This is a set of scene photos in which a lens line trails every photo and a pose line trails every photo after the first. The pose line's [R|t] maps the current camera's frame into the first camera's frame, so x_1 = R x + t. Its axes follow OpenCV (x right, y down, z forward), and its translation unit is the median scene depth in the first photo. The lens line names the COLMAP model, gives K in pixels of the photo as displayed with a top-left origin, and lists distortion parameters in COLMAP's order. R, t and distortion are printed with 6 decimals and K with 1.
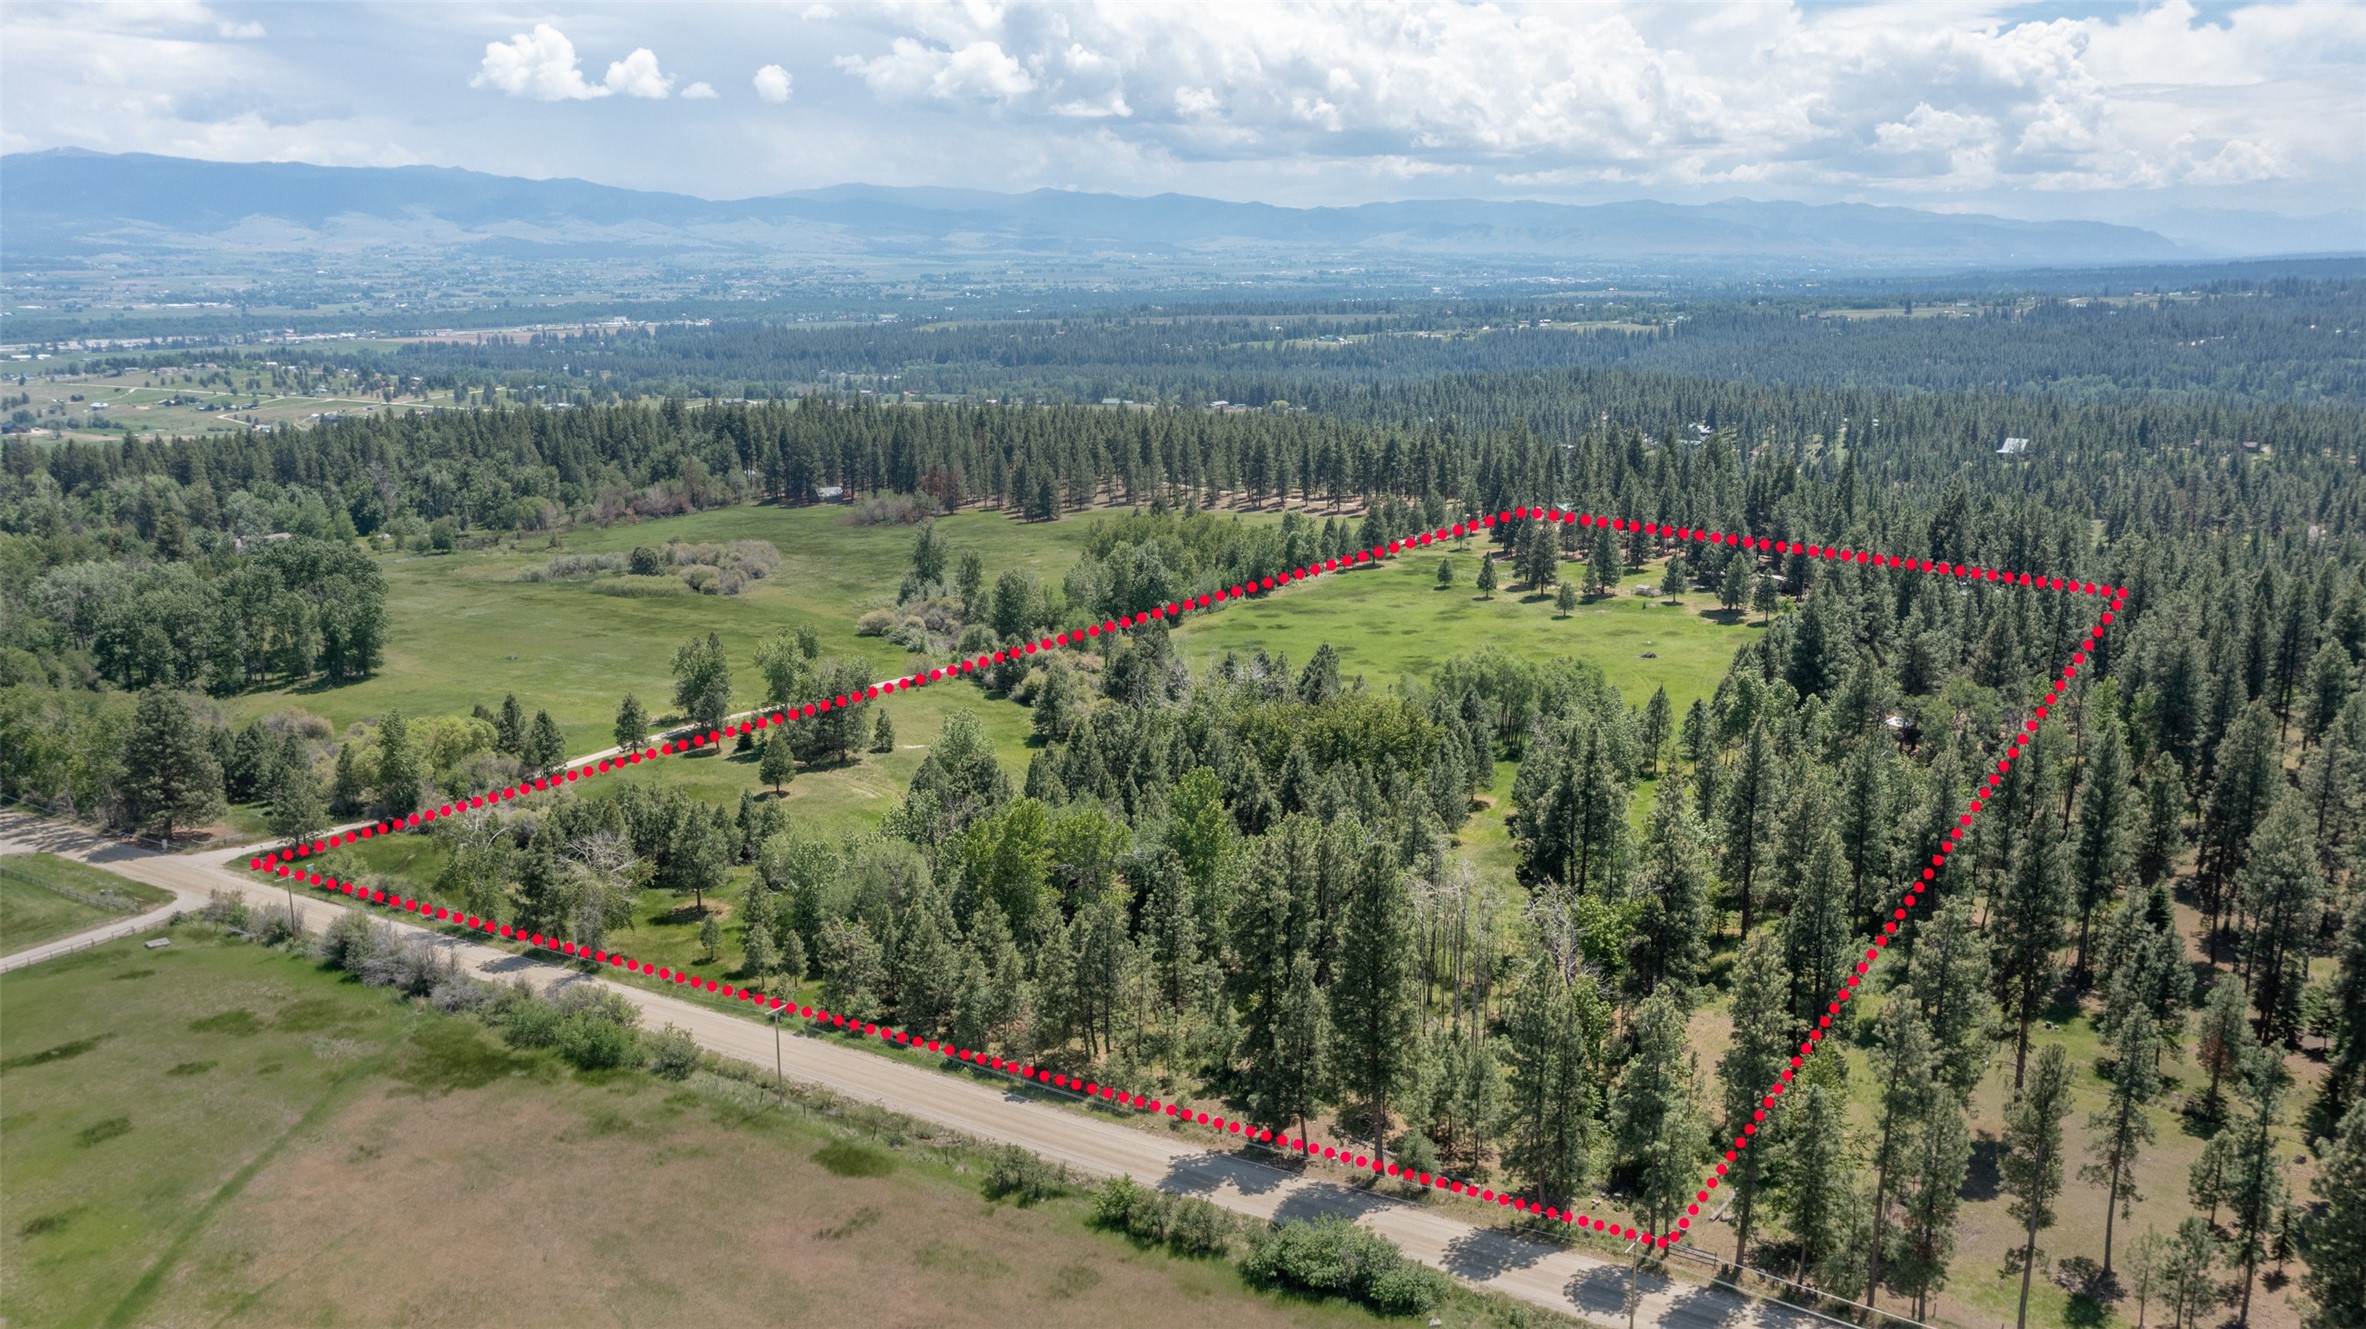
lens RADIAL K [[1921.9, 0, 1183.0], [0, 1921.9, 664.5], [0, 0, 1]] dist [-0.018257, 0.004354]
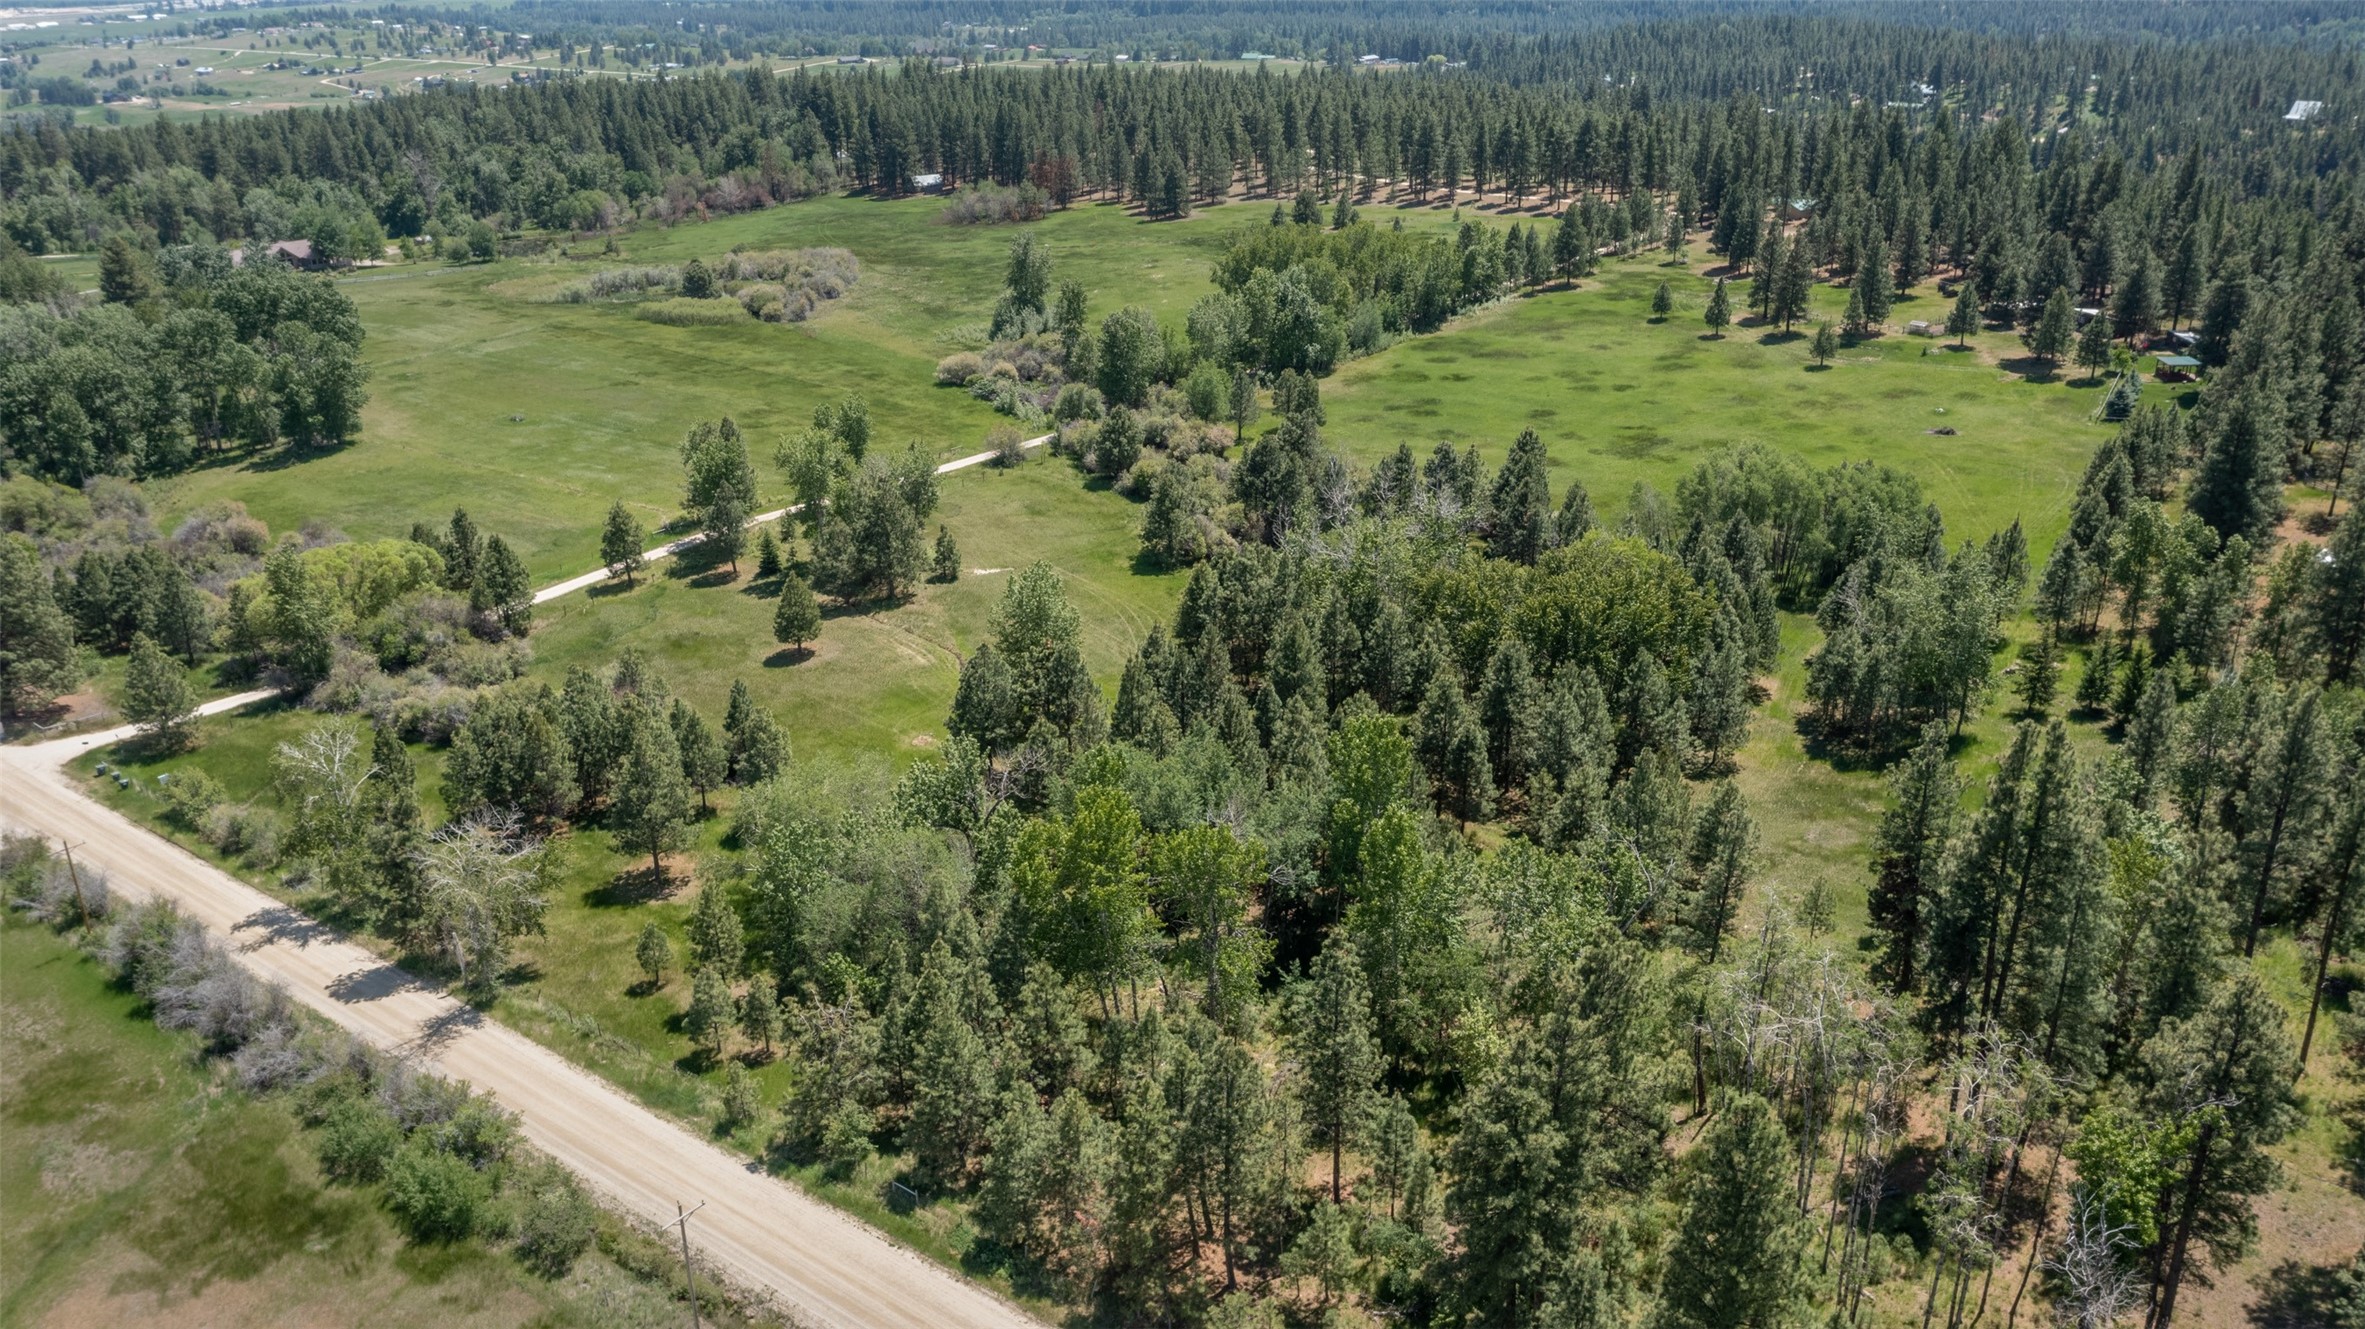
lens RADIAL K [[1921.1, 0, 1182.5], [0, 1921.1, 664.5], [0, 0, 1]] dist [-0.018257, 0.004354]
pose [[0.997396, 0.012850, -0.070960, -0.005166], [-0.000320, 0.984777, 0.173825, -0.038519], [0.072113, -0.173350, 0.982217, 0.176253]]
